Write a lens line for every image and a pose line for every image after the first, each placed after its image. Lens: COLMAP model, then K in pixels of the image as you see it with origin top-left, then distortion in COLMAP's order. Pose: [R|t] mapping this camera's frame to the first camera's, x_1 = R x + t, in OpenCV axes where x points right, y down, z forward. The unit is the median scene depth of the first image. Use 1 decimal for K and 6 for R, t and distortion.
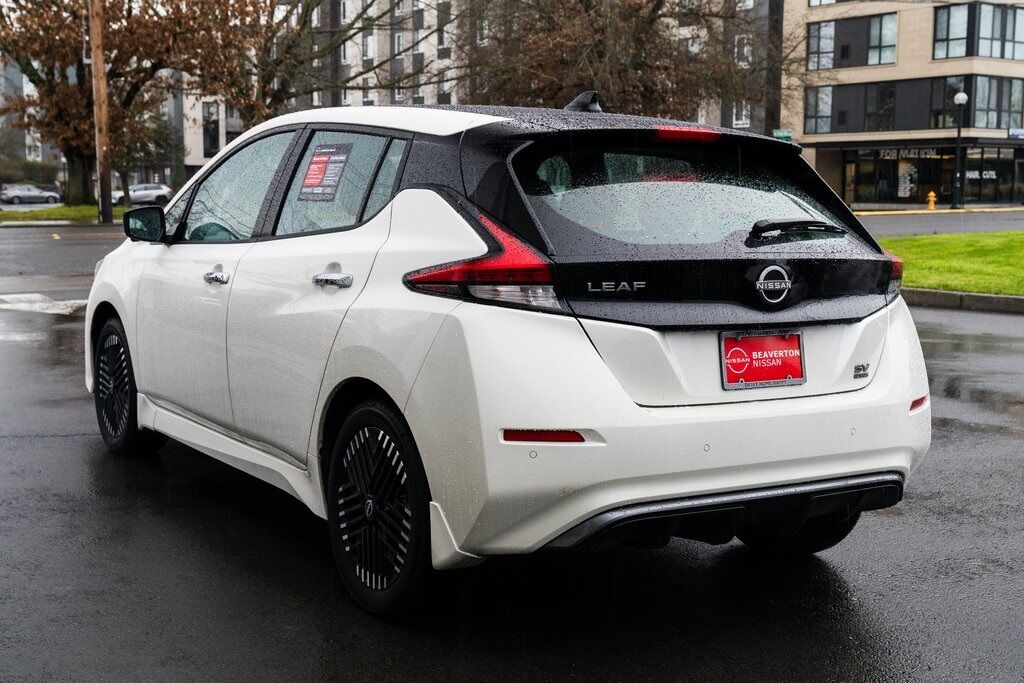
lens RADIAL K [[1376.5, 0, 516.9], [0, 1376.5, 338.4], [0, 0, 1]] dist [0.025621, 0.000000]
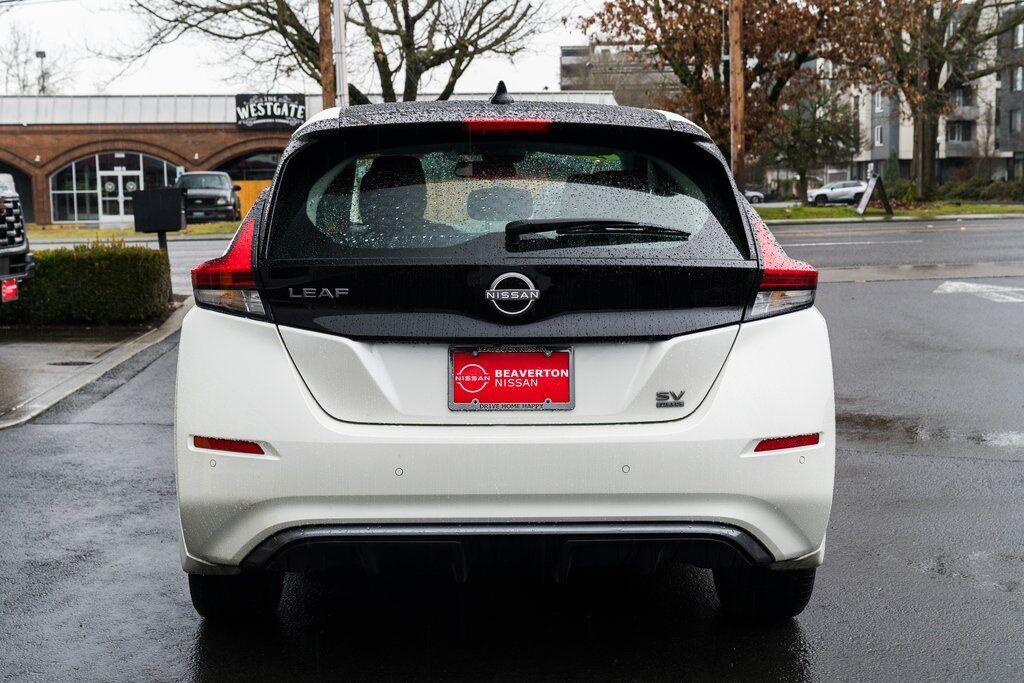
lens RADIAL K [[1469.5, 0, 511.5], [0, 1469.5, 342.4], [0, 0, 1]] dist [0.053728, 0.000000]
pose [[0.862681, 0.034213, -0.504590, 0.652520], [-0.035150, 0.999353, 0.007665, -0.015163], [0.504526, 0.011124, 0.863325, 0.186012]]
